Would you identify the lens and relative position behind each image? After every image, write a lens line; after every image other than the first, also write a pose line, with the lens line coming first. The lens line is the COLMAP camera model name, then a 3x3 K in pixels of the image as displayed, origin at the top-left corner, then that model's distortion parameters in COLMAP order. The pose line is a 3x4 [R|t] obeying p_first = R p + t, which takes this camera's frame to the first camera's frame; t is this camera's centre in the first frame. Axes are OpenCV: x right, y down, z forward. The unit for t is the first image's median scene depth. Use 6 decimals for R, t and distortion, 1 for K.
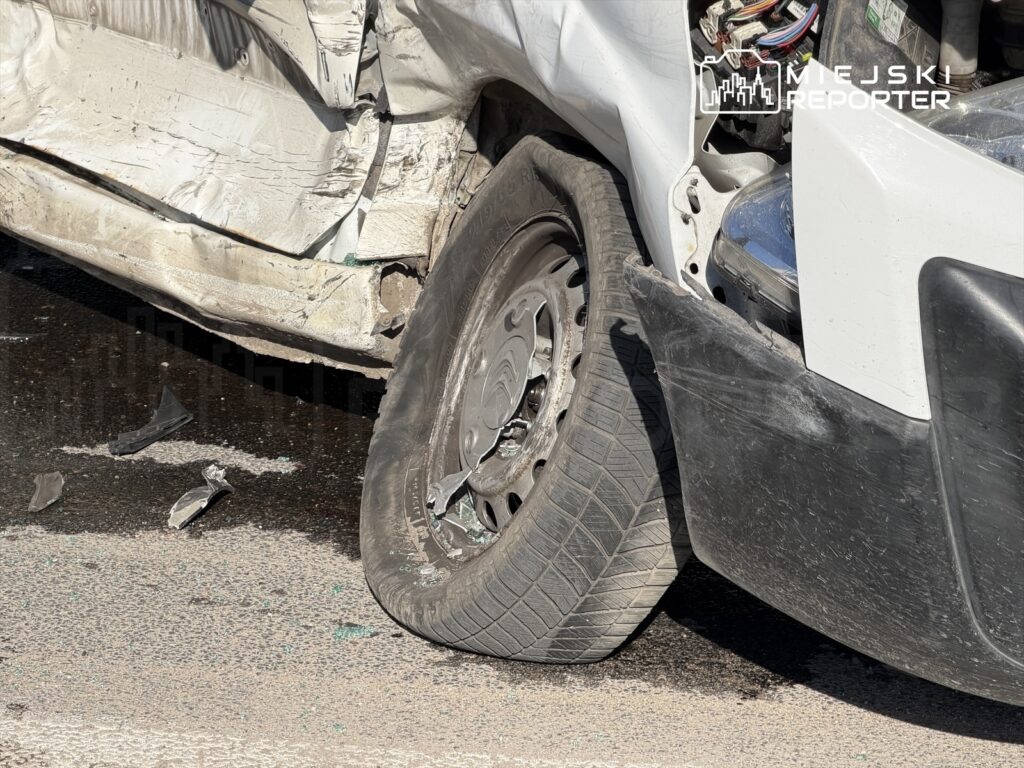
lens RADIAL K [[3432.6, 0, 512.0], [0, 3432.6, 383.0], [0, 0, 1]] dist [0.202811, 0.000000]
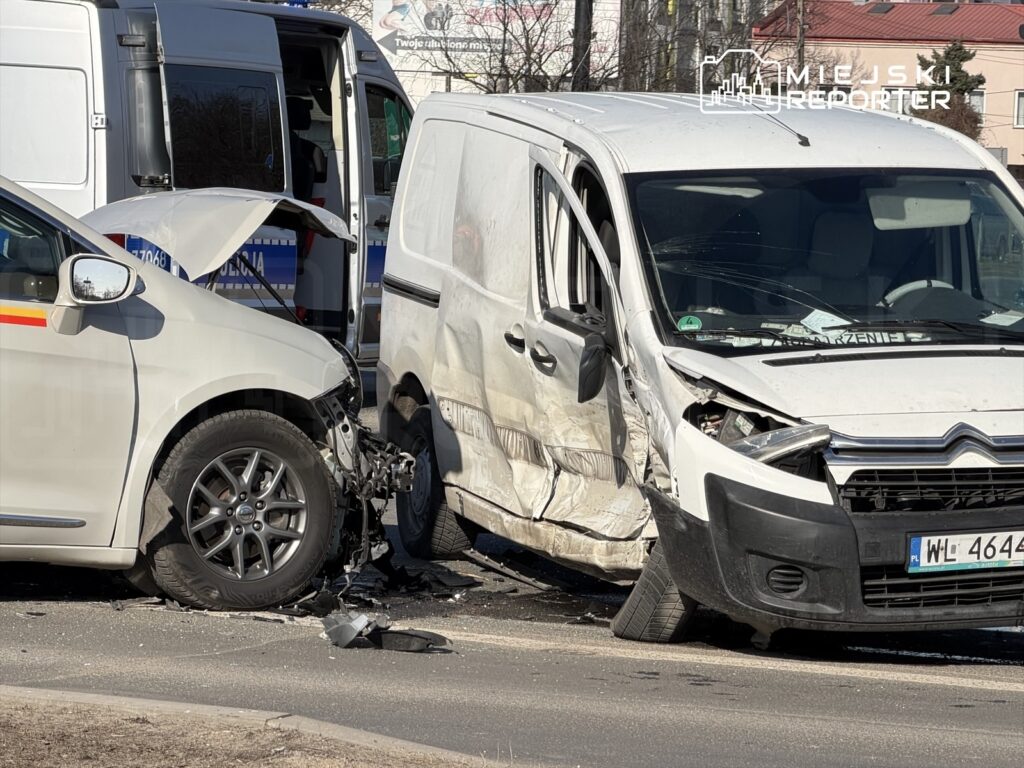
lens RADIAL K [[4728.8, 0, 511.0], [0, 4728.8, 377.6], [0, 0, 1]] dist [0.245220, 0.000000]
pose [[0.938095, 0.029195, -0.345146, 1.186195], [-0.123112, 0.959482, -0.253453, 0.831708], [0.323762, 0.280255, 0.903679, -2.575305]]
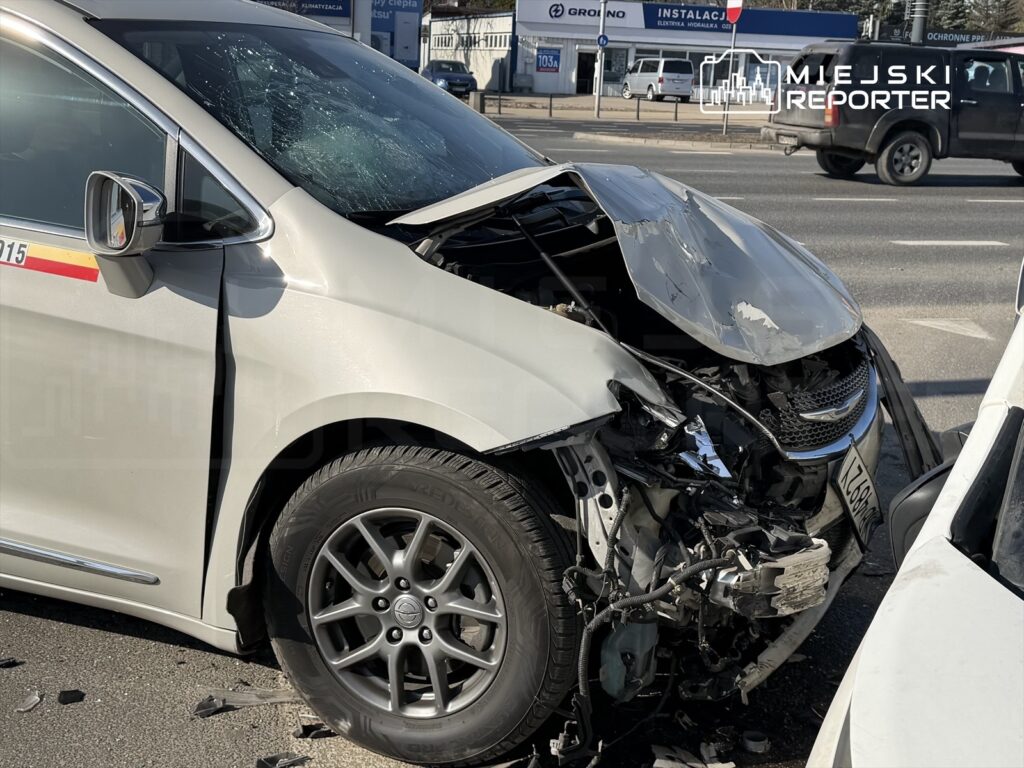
lens RADIAL K [[1400.2, 0, 492.6], [0, 1400.2, 381.3], [0, 0, 1]] dist [0.083098, 0.000000]
pose [[0.319095, 0.202037, -0.925937, 0.304061], [-0.325490, 0.940947, 0.093142, -0.191159], [0.890076, 0.271662, 0.366012, 0.591756]]
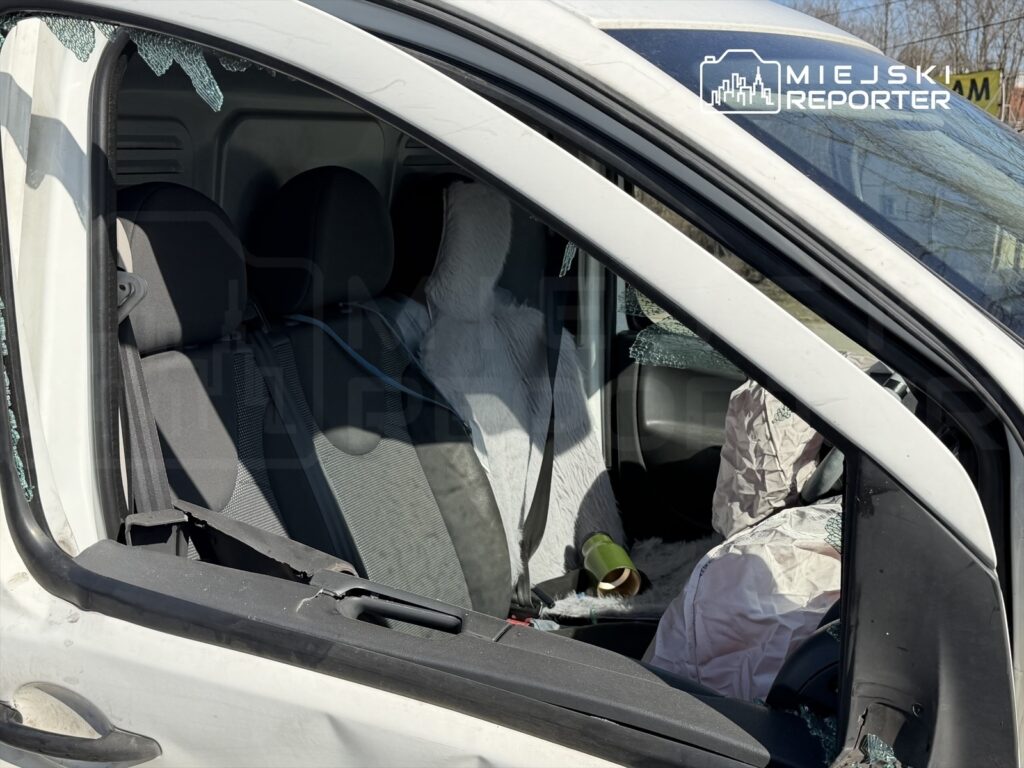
lens RADIAL K [[1301.0, 0, 508.5], [0, 1301.0, 385.9], [0, 0, 1]] dist [0.112141, 0.000000]
pose [[0.874517, -0.081948, 0.478021, -0.234762], [0.157559, 0.980165, -0.120216, -0.239065], [-0.458688, 0.180448, 0.870082, 0.749540]]
